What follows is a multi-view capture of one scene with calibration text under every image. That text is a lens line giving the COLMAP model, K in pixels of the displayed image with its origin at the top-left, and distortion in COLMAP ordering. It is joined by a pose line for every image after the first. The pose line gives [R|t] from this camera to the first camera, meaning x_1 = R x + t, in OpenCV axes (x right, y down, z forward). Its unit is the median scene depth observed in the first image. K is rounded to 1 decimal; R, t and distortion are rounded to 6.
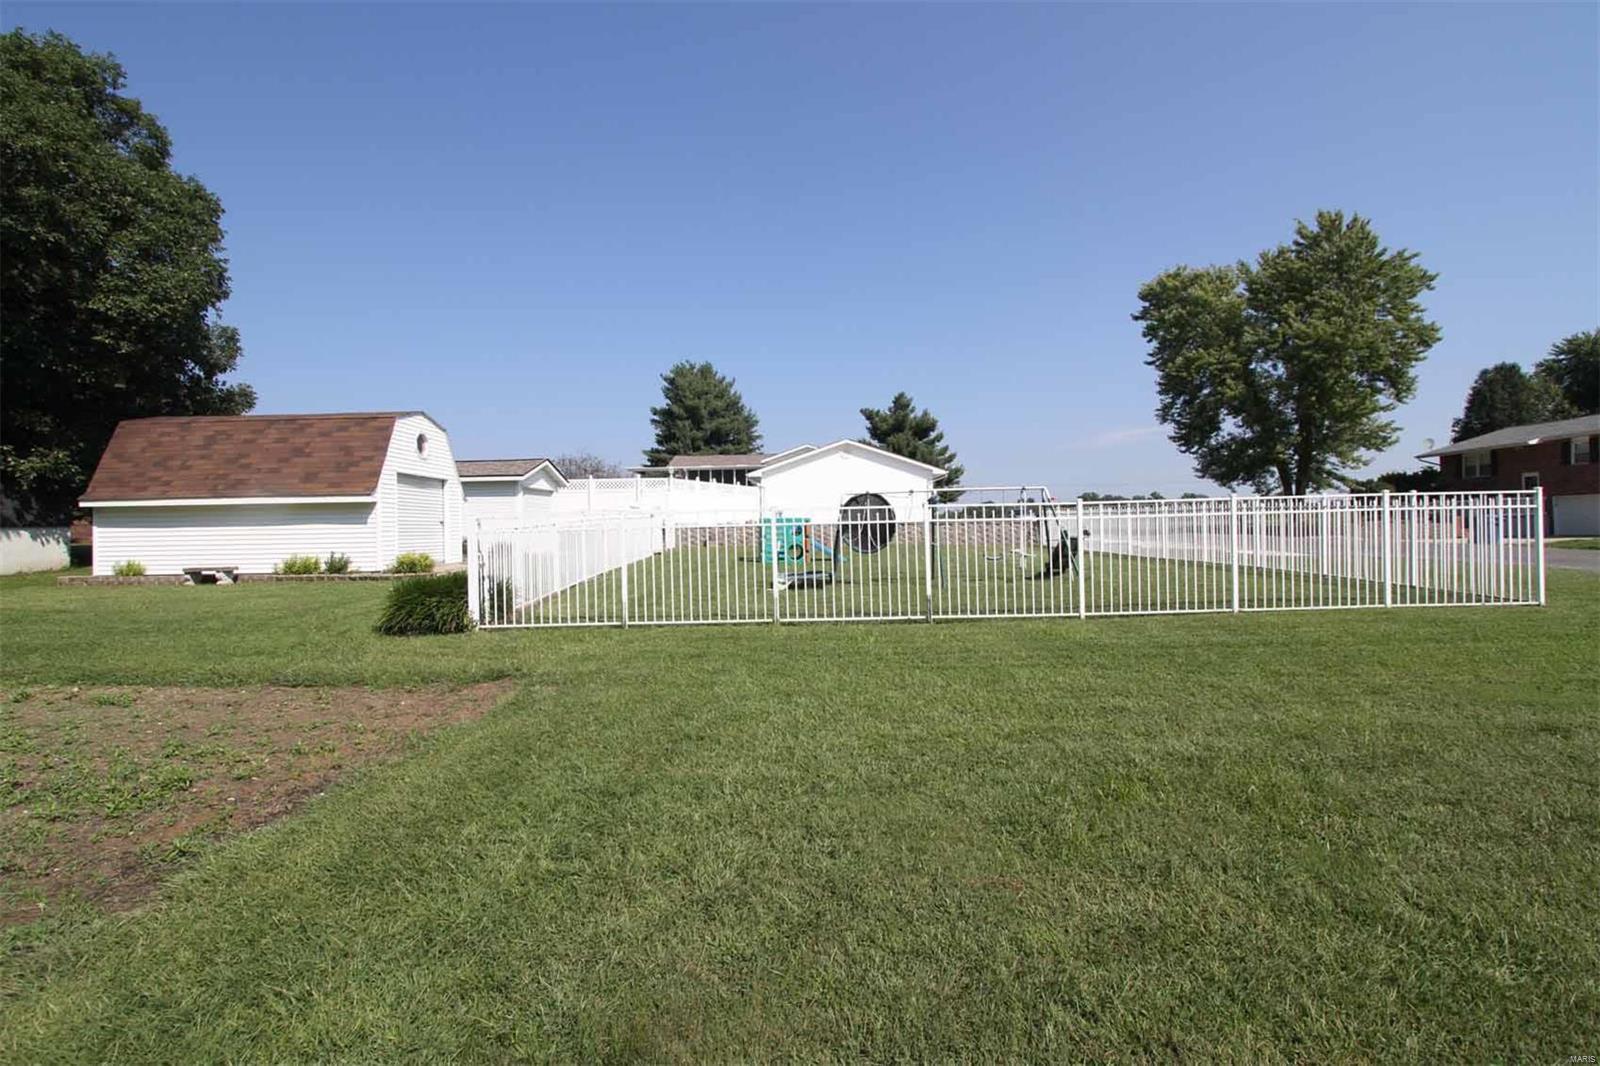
lens RADIAL K [[752.7, 0, 797.3], [0, 752.7, 532.2], [0, 0, 1]] dist [-0.011592, 0.001137]
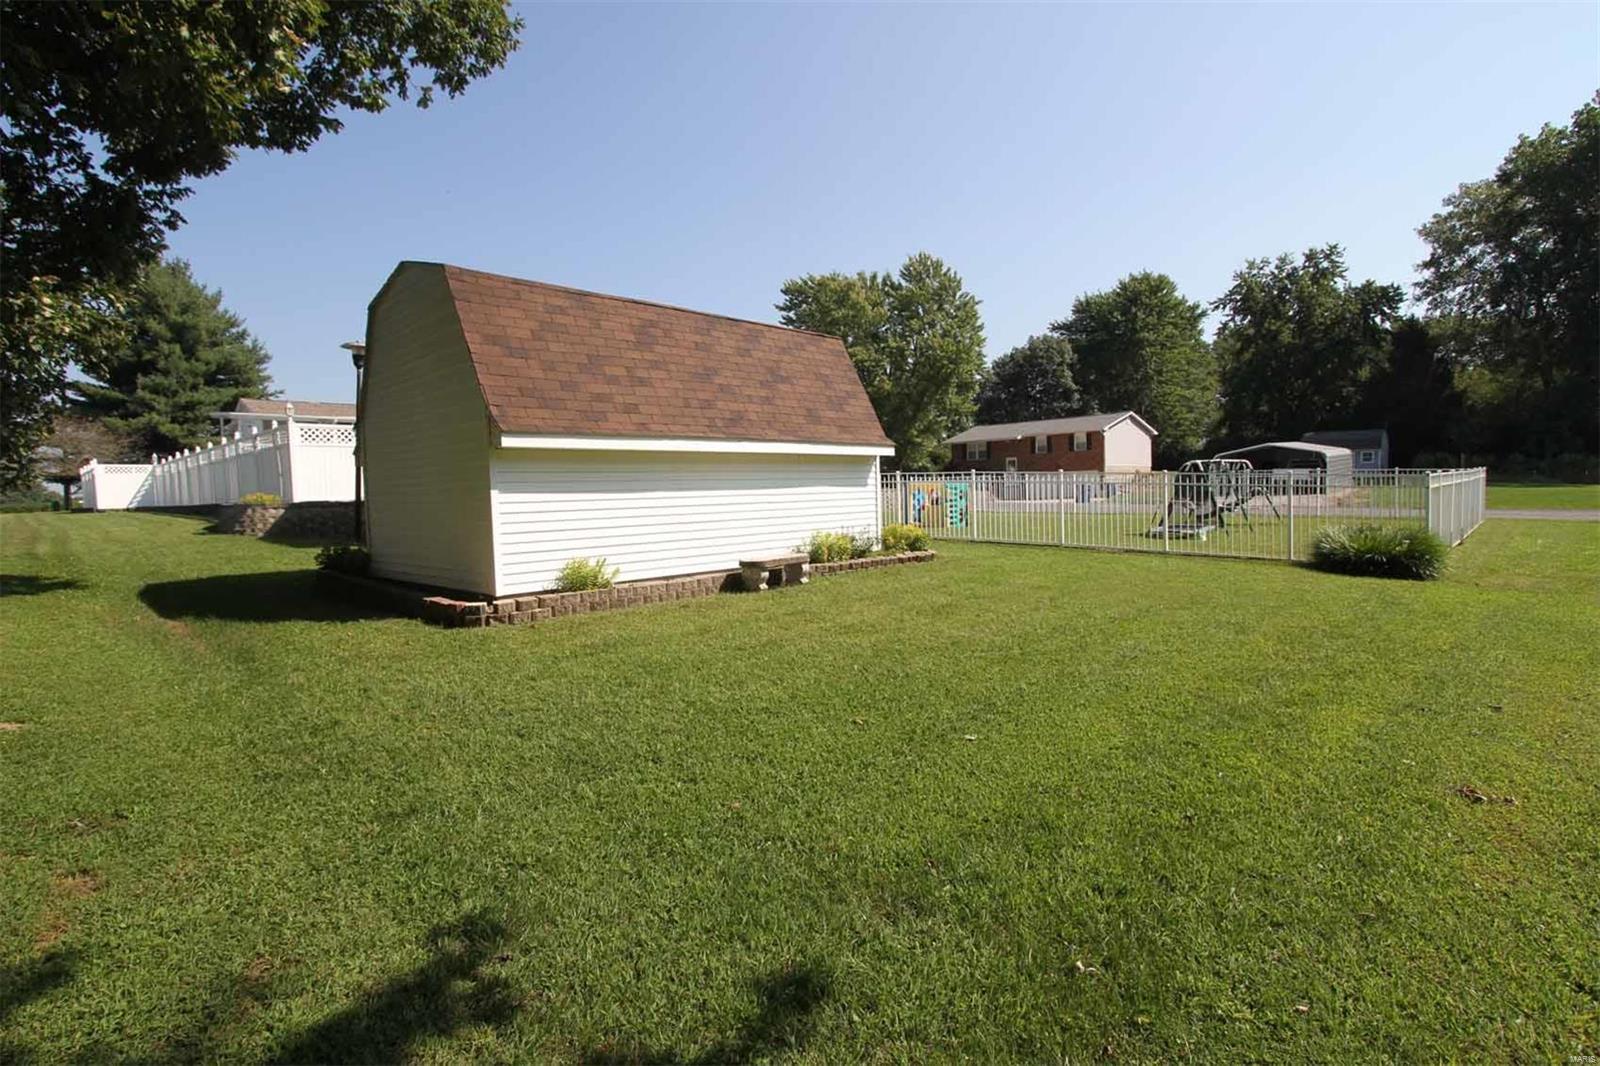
lens RADIAL K [[801.3, 0, 783.9], [0, 801.3, 529.4], [0, 0, 1]] dist [-0.006650, -0.000936]
pose [[0.674875, -0.038960, 0.736903, -1.161051], [0.021080, 0.999216, 0.033522, 0.003575], [-0.737631, -0.007089, 0.675167, 0.517651]]
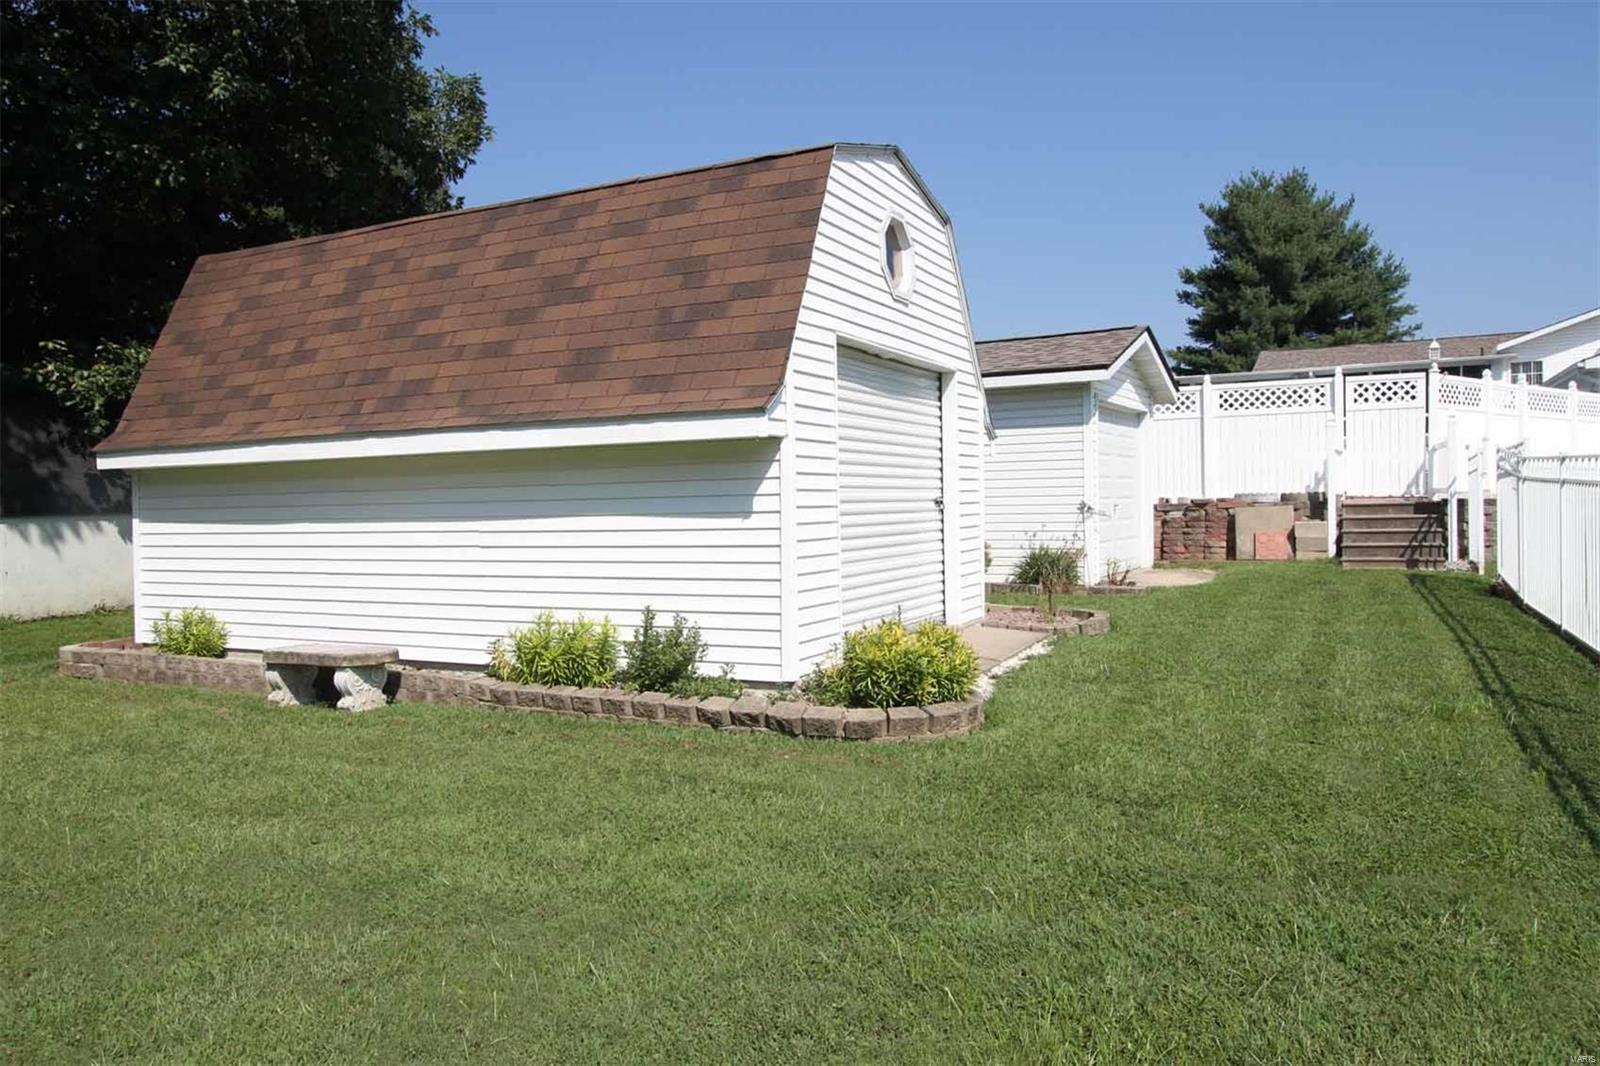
lens RADIAL K [[1133.1, 0, 796.2], [0, 1133.1, 535.8], [0, 0, 1]] dist [0.023651, -0.002249]
pose [[0.901883, 0.010035, -0.431864, -0.359693], [0.004020, 0.999492, 0.031621, -0.016152], [0.431962, -0.030255, 0.901384, 0.597406]]
